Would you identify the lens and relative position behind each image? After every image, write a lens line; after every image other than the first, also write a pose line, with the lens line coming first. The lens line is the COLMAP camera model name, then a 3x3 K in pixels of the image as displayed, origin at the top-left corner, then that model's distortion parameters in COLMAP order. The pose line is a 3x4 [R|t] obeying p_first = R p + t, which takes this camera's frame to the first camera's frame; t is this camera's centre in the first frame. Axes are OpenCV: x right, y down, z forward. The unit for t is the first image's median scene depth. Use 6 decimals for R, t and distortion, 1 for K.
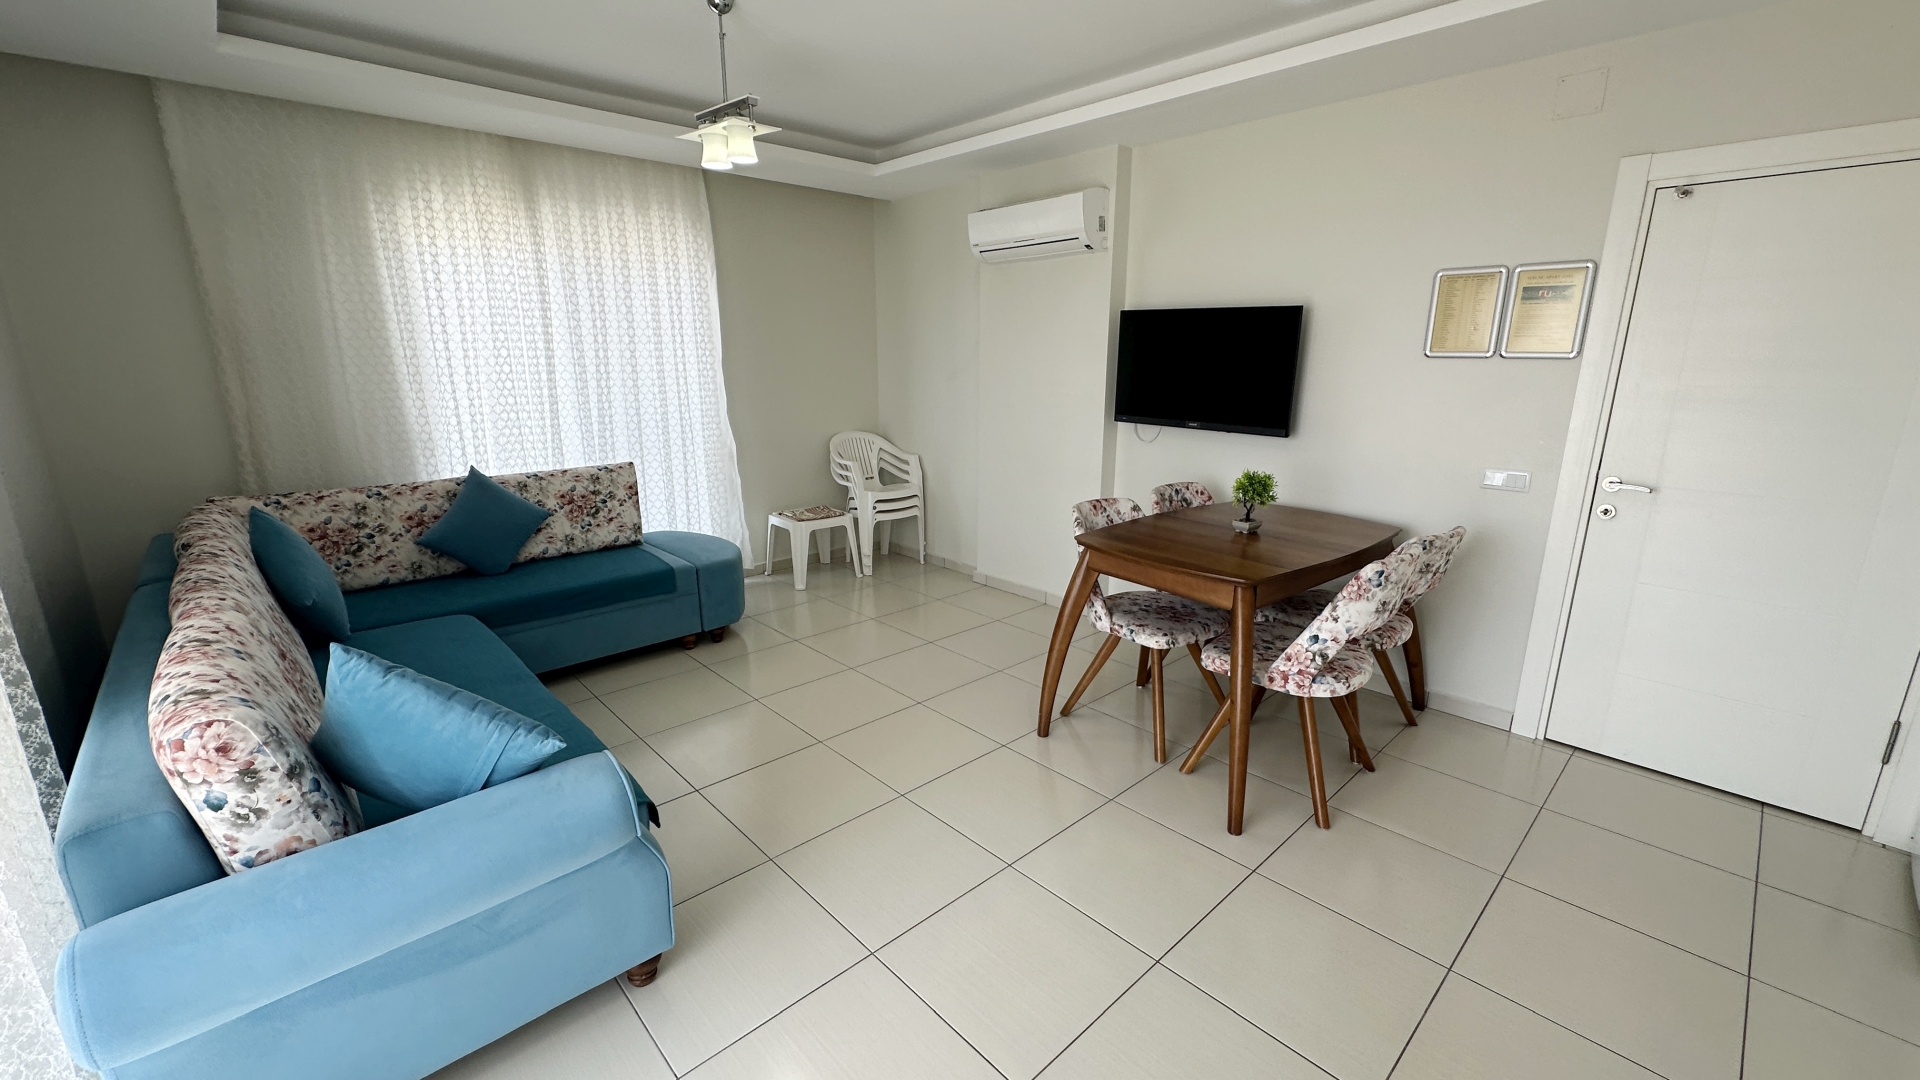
lens RADIAL K [[771.5, 0, 956.4], [0, 771.5, 543.1], [0, 0, 1]] dist [-0.002031, 0.000633]
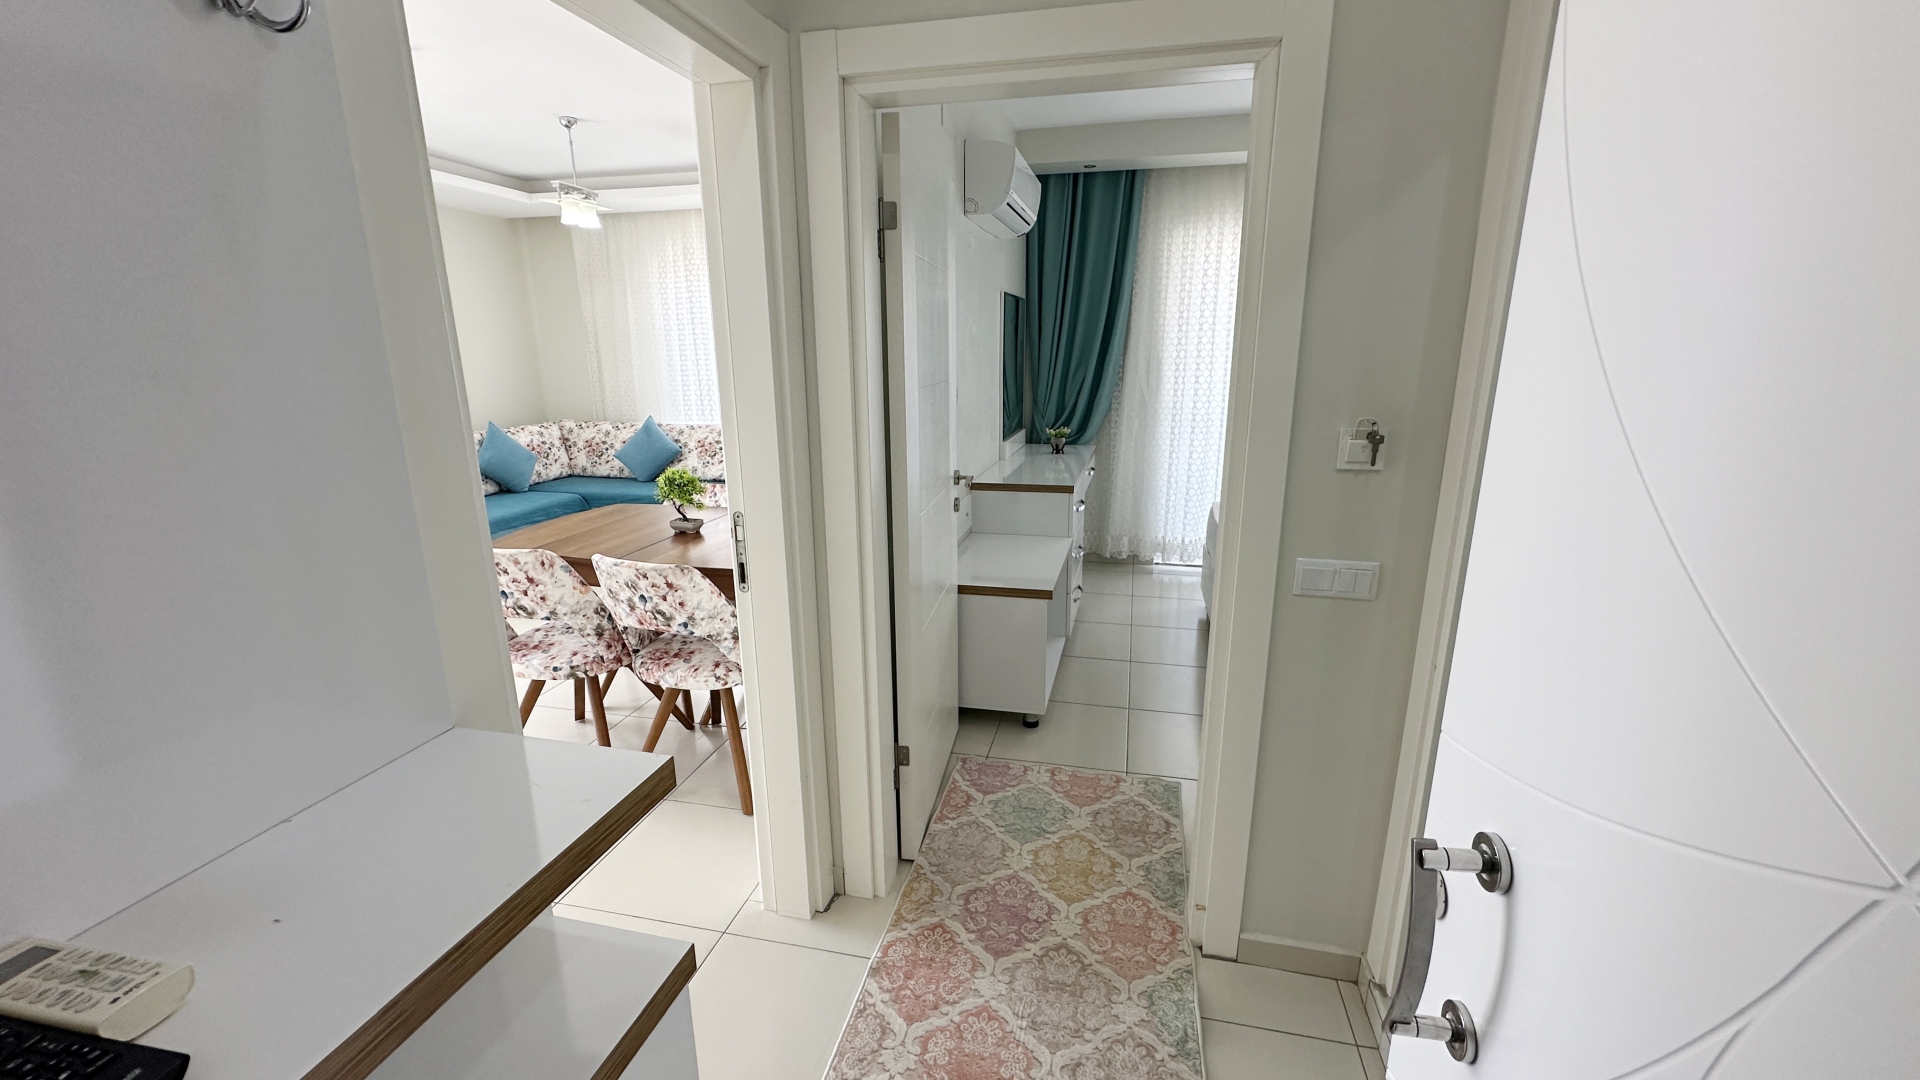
lens RADIAL K [[771.5, 0, 956.4], [0, 771.5, 543.1], [0, 0, 1]] dist [-0.002031, 0.000633]
pose [[0.553888, 0.204313, -0.807133, 1.053600], [-0.192231, 0.974613, 0.114791, -0.139538], [0.810096, 0.091575, 0.579102, 0.555588]]
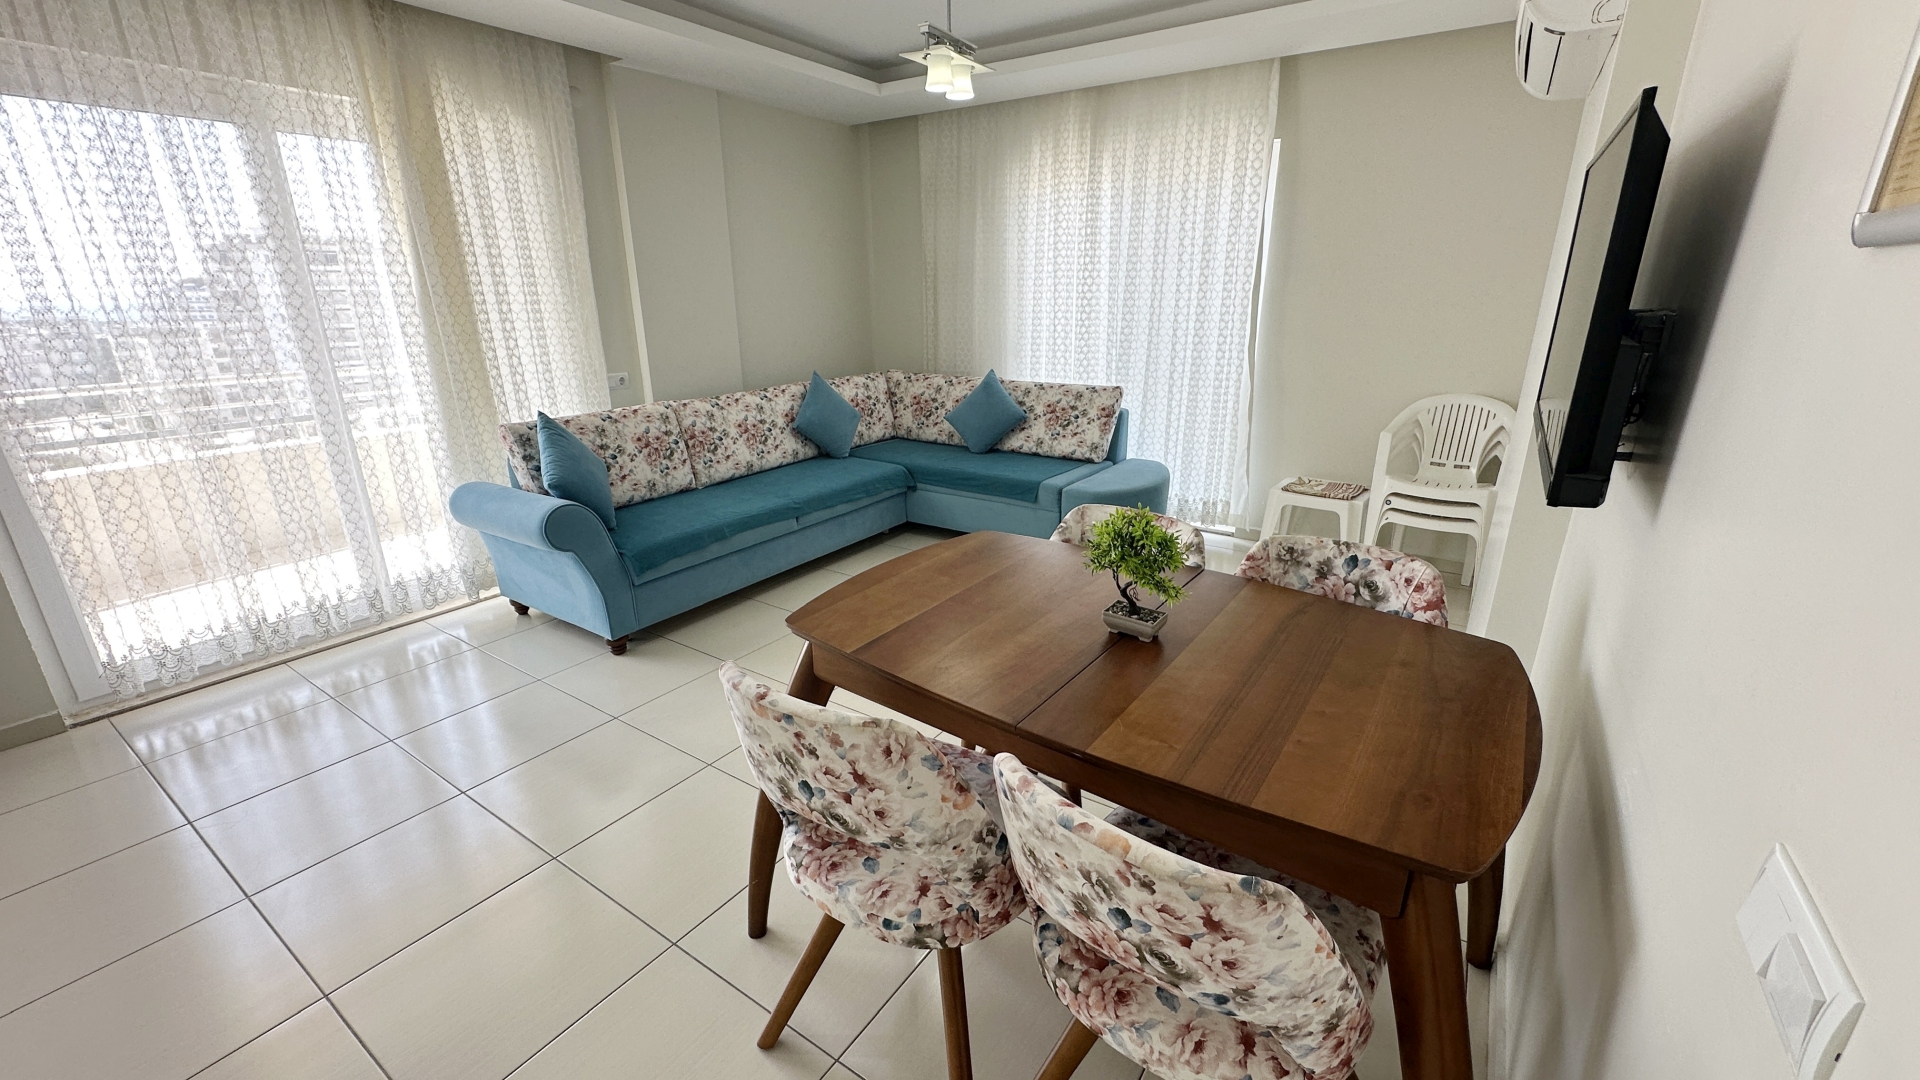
lens RADIAL K [[771.5, 0, 956.4], [0, 771.5, 543.1], [0, 0, 1]] dist [-0.002031, 0.000633]
pose [[0.219175, 0.303553, -0.927263, 0.620713], [-0.226100, 0.940303, 0.254379, -0.132627], [0.949126, 0.153901, 0.274725, 0.582707]]
